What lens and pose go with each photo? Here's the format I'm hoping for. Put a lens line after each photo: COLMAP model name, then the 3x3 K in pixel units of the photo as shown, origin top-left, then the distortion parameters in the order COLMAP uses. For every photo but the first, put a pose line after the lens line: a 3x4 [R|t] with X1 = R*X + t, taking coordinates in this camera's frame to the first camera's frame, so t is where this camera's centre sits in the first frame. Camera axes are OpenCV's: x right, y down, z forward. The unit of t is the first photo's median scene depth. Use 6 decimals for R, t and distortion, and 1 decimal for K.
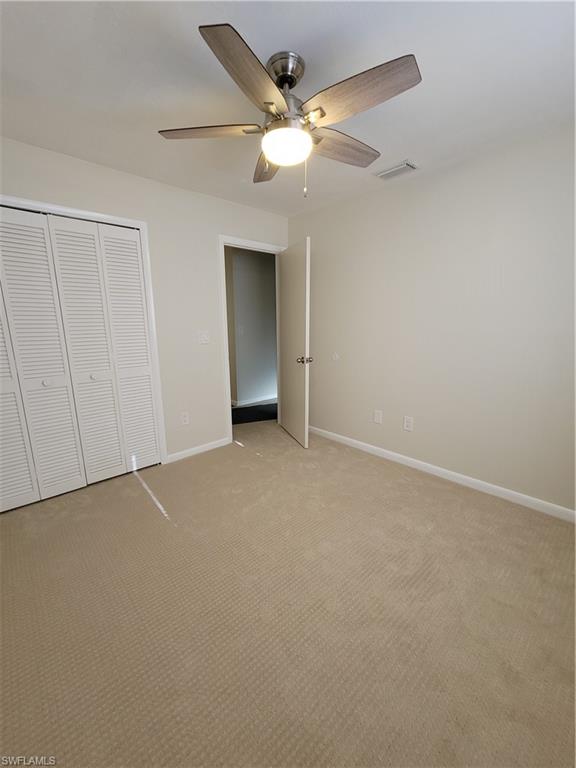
lens RADIAL K [[311.9, 0, 285.5], [0, 311.9, 385.3], [0, 0, 1]] dist [-0.003376, 0.002806]
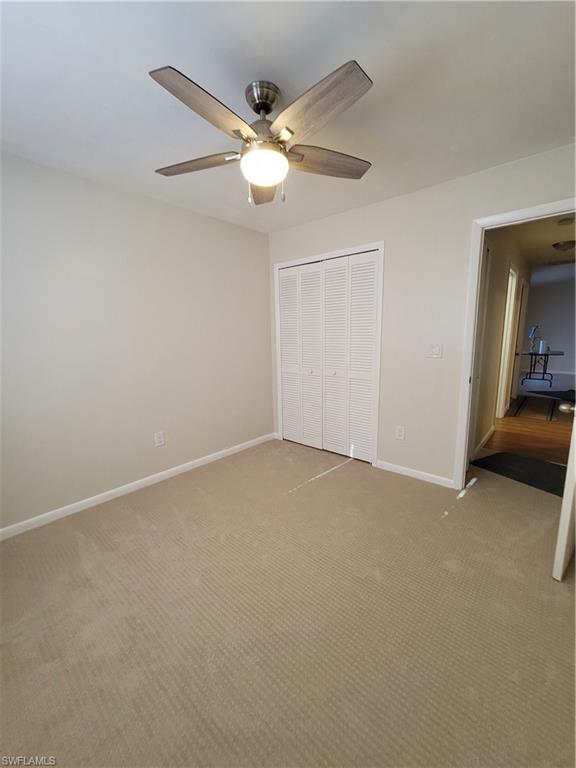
lens RADIAL K [[311.9, 0, 294.1], [0, 311.9, 388.6], [0, 0, 1]] dist [-0.003376, 0.002806]
pose [[0.121131, 0.187758, -0.974718, 0.611704], [-0.182125, 0.969483, 0.164116, -0.138726], [0.975786, 0.157641, 0.151629, 0.572711]]
